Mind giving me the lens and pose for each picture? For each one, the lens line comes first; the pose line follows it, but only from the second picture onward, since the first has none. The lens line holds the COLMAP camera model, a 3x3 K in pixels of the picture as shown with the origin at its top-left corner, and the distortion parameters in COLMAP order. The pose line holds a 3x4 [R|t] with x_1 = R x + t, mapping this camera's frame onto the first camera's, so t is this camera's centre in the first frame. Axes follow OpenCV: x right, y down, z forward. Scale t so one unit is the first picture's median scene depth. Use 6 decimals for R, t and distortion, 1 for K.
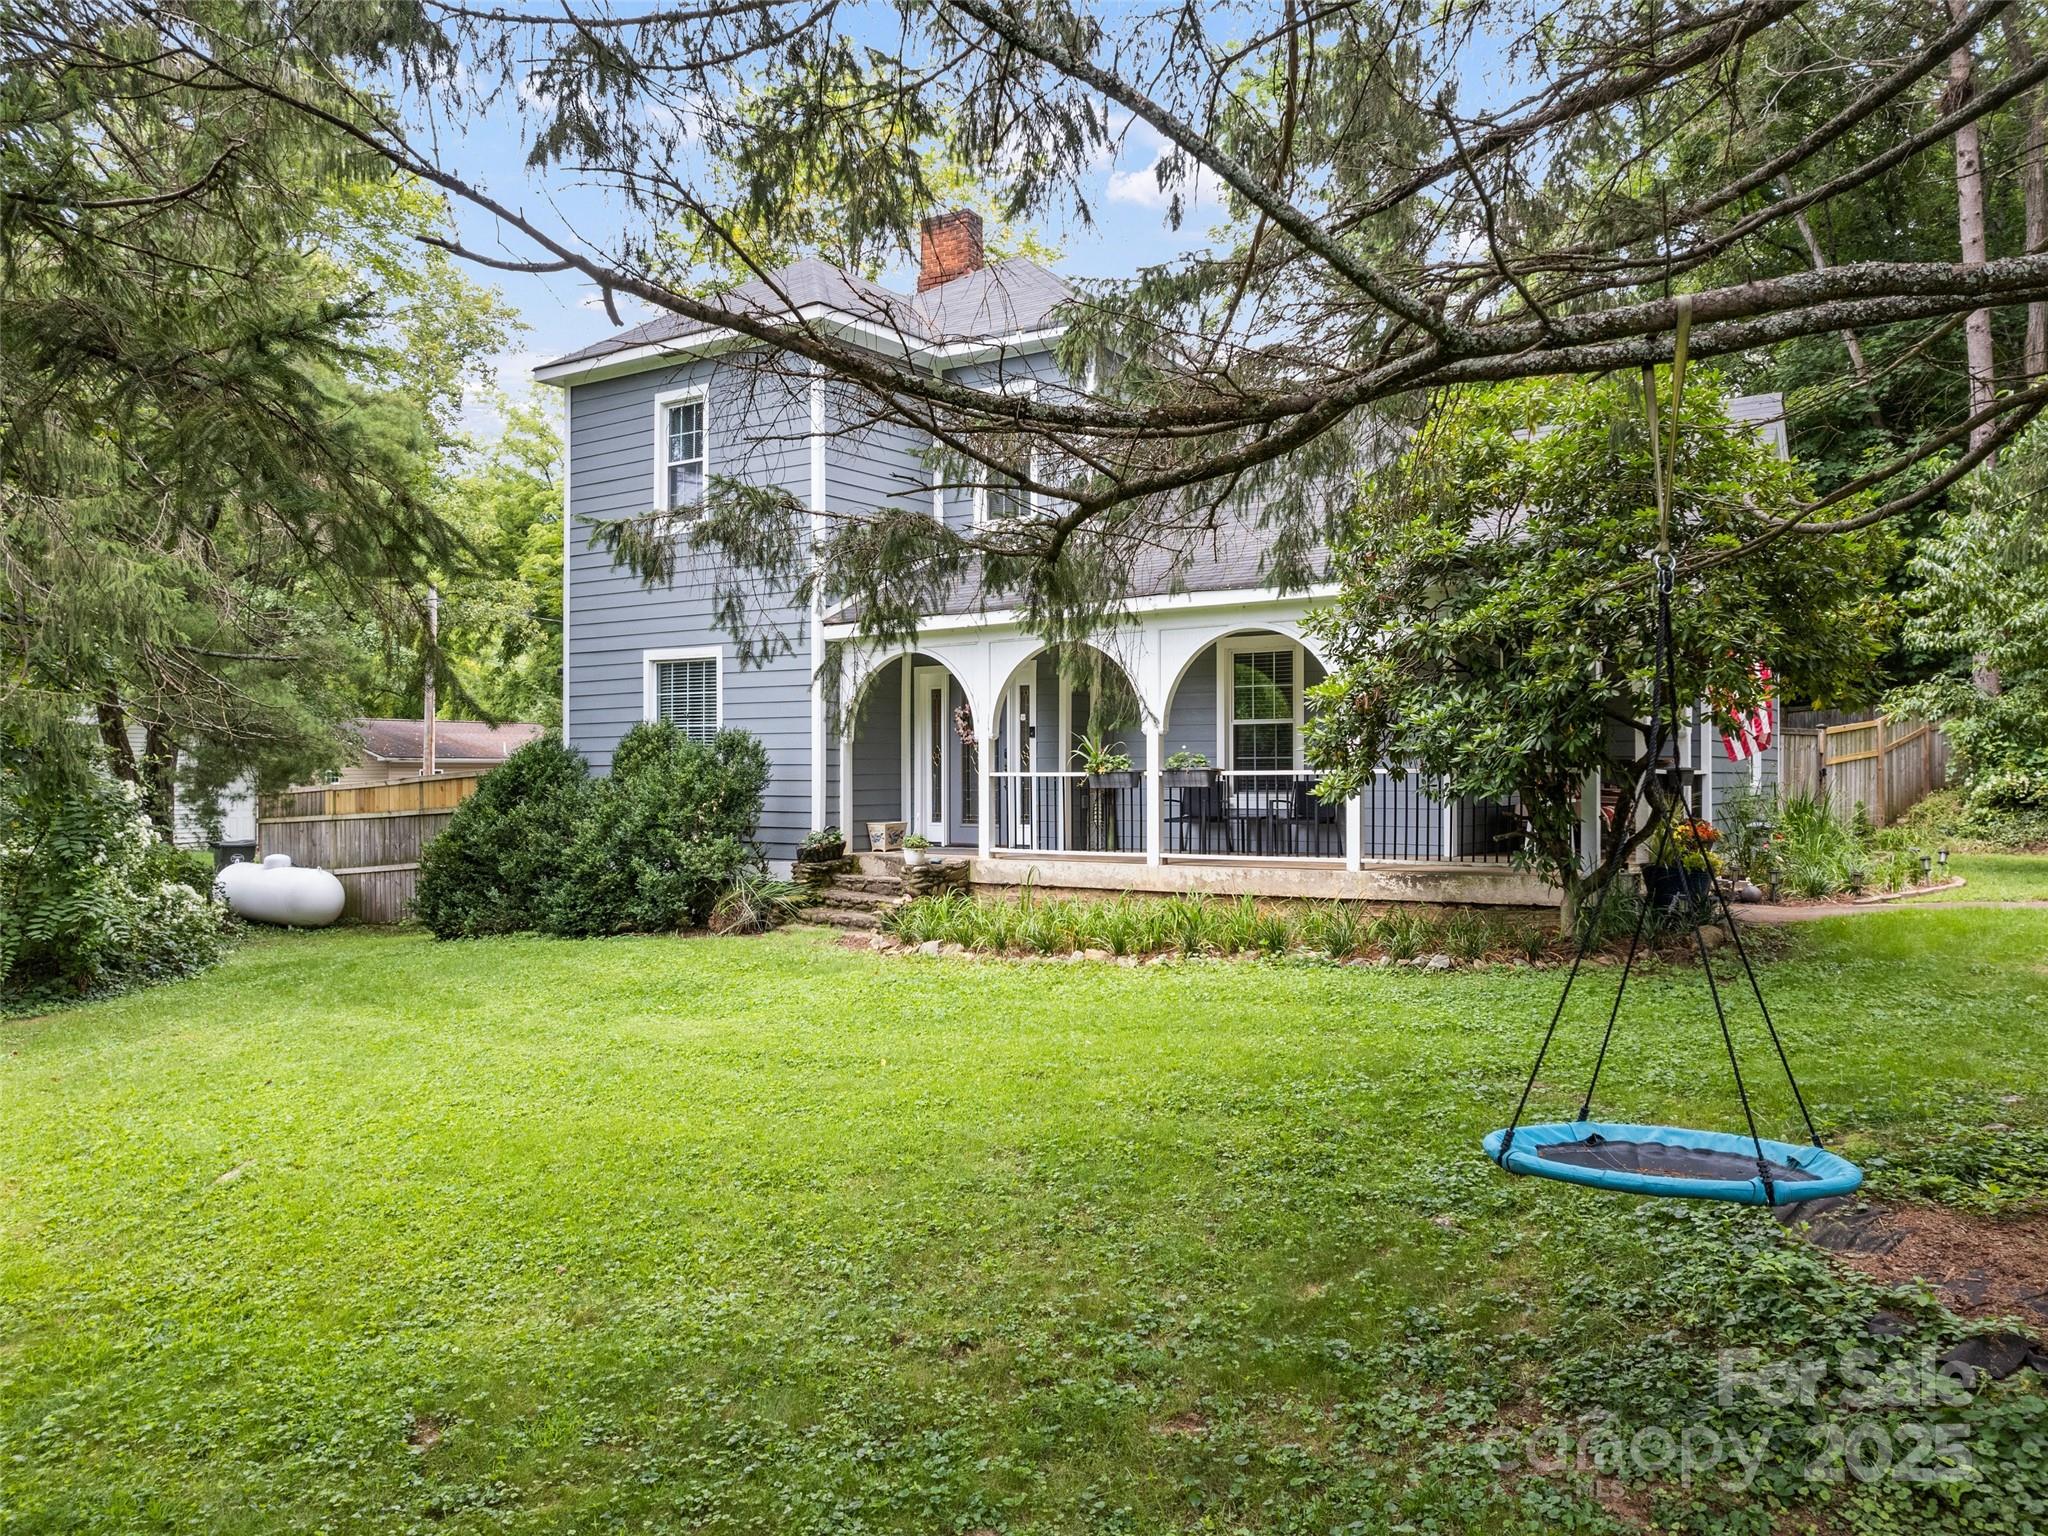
lens RADIAL K [[1465.2, 0, 1024.0], [0, 1465.2, 768.0], [0, 0, 1]] dist [-0.075943, 0.064297]
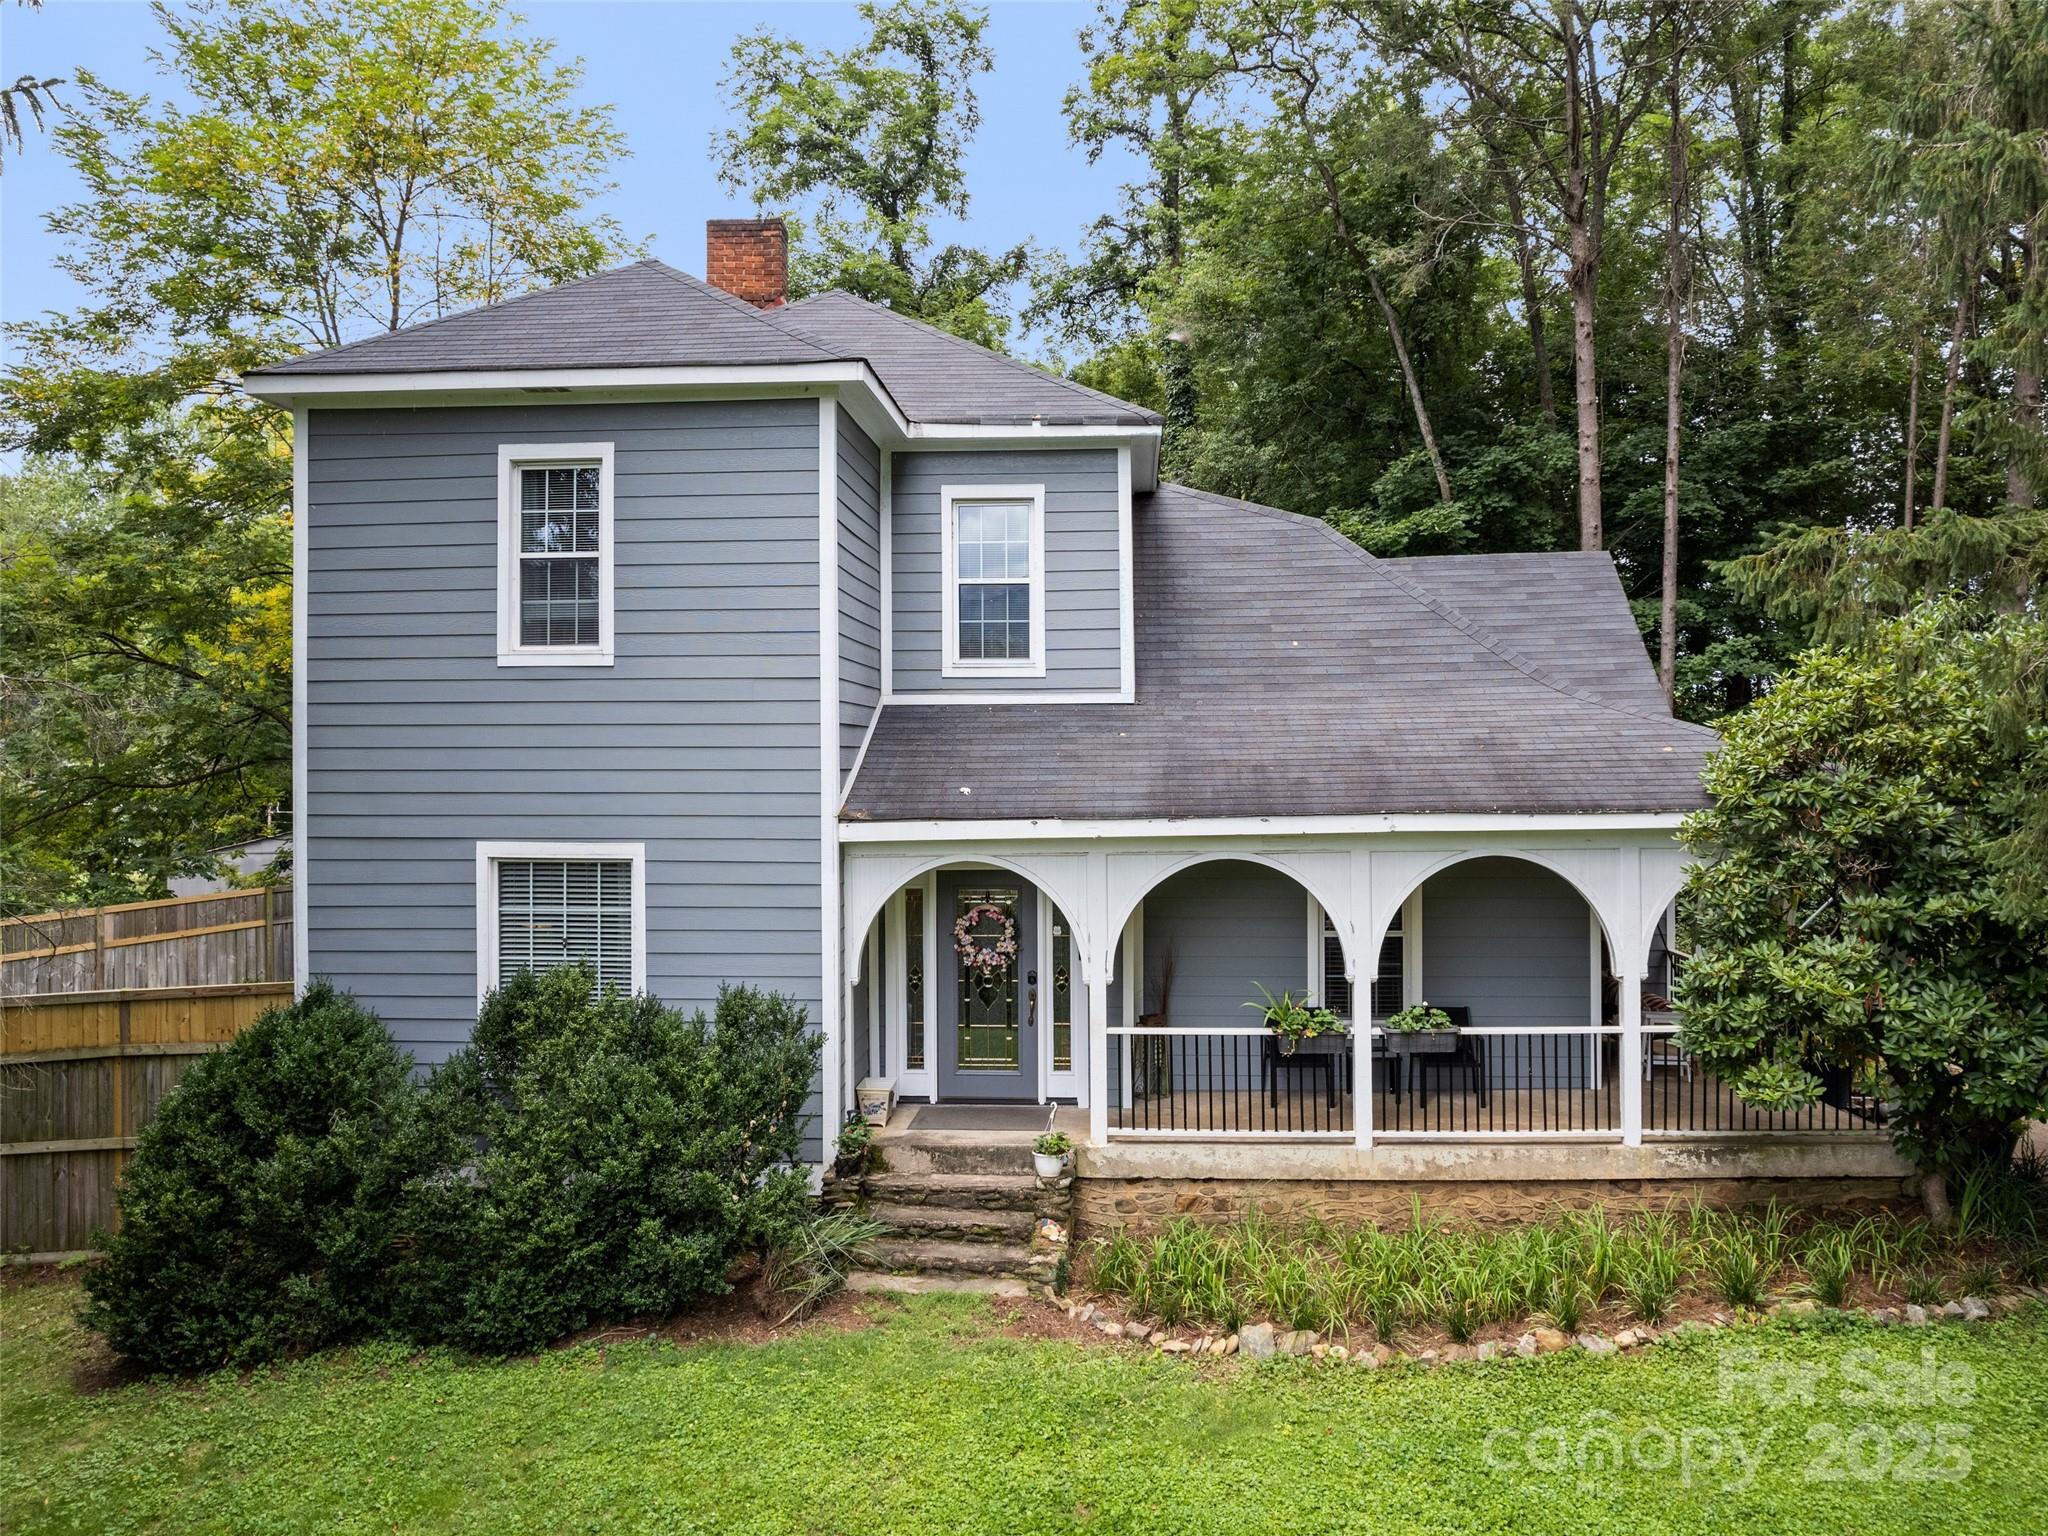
lens RADIAL K [[1465.2, 0, 1024.0], [0, 1465.2, 768.0], [0, 0, 1]] dist [-0.075943, 0.064297]
pose [[0.866619, -0.000812, 0.498970, -0.427892], [0.003989, 0.999978, -0.005302, -0.125186], [-0.498955, 0.006585, 0.866603, 0.376786]]
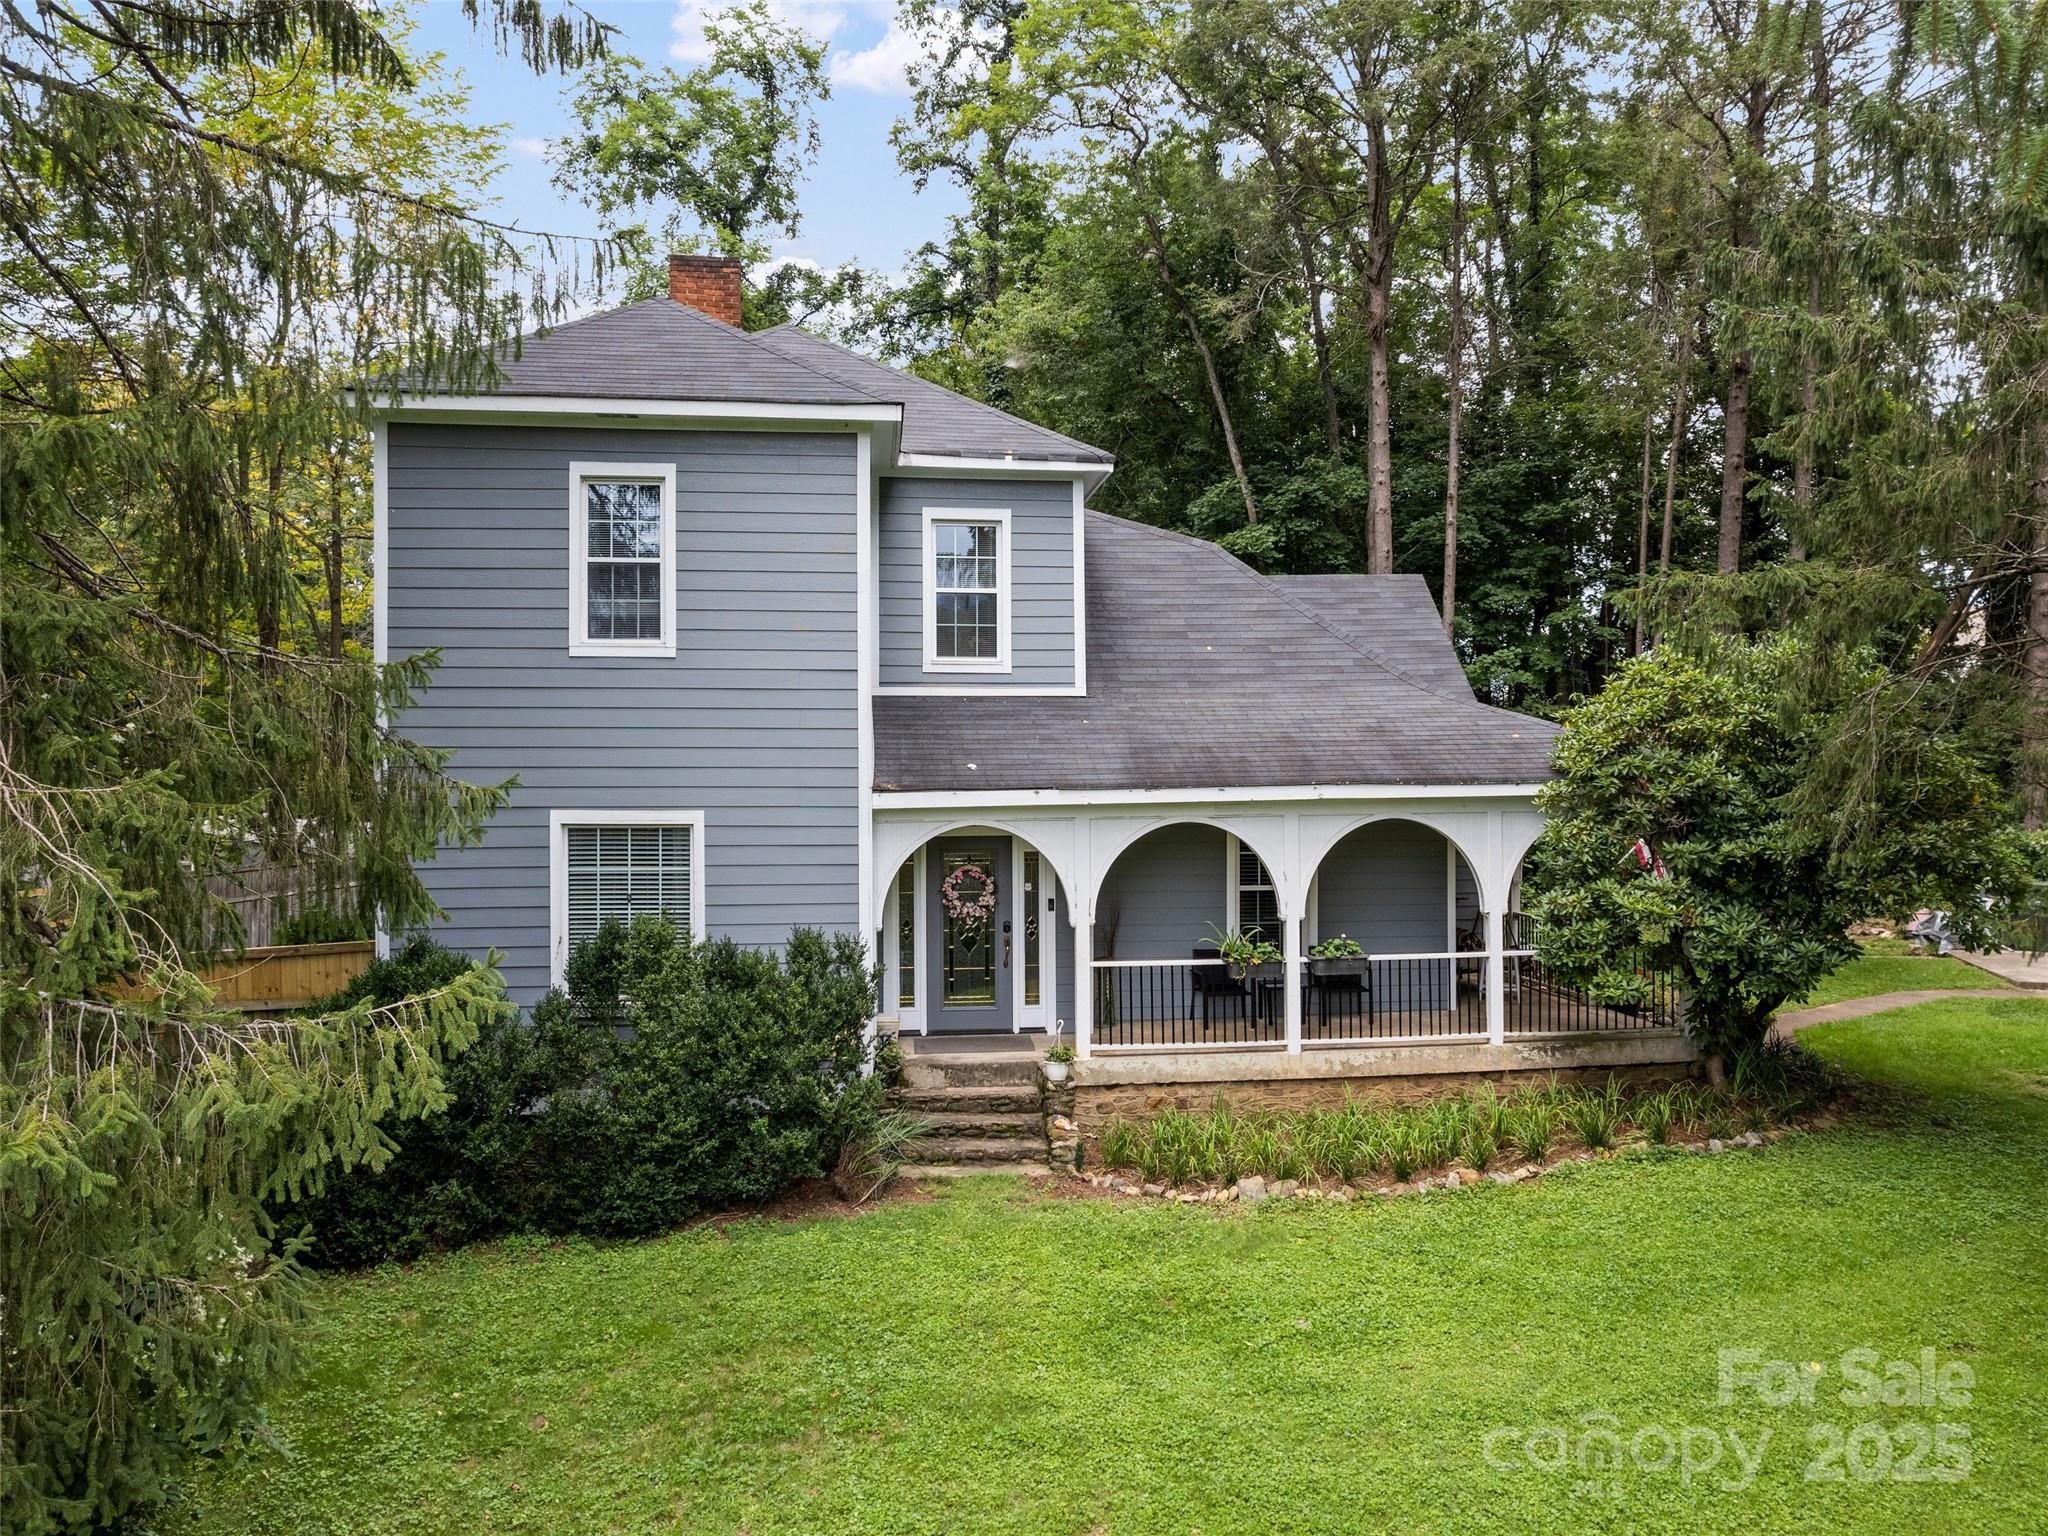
lens RADIAL K [[1448.2, 0, 1022.3], [0, 1448.2, 784.0], [0, 0, 1]] dist [-0.048330, 0.000469]
pose [[0.767585, -0.004907, 0.640929, -0.624508], [0.003279, 0.999988, 0.003729, -0.110175], [-0.640939, -0.000761, 0.767591, 0.340874]]
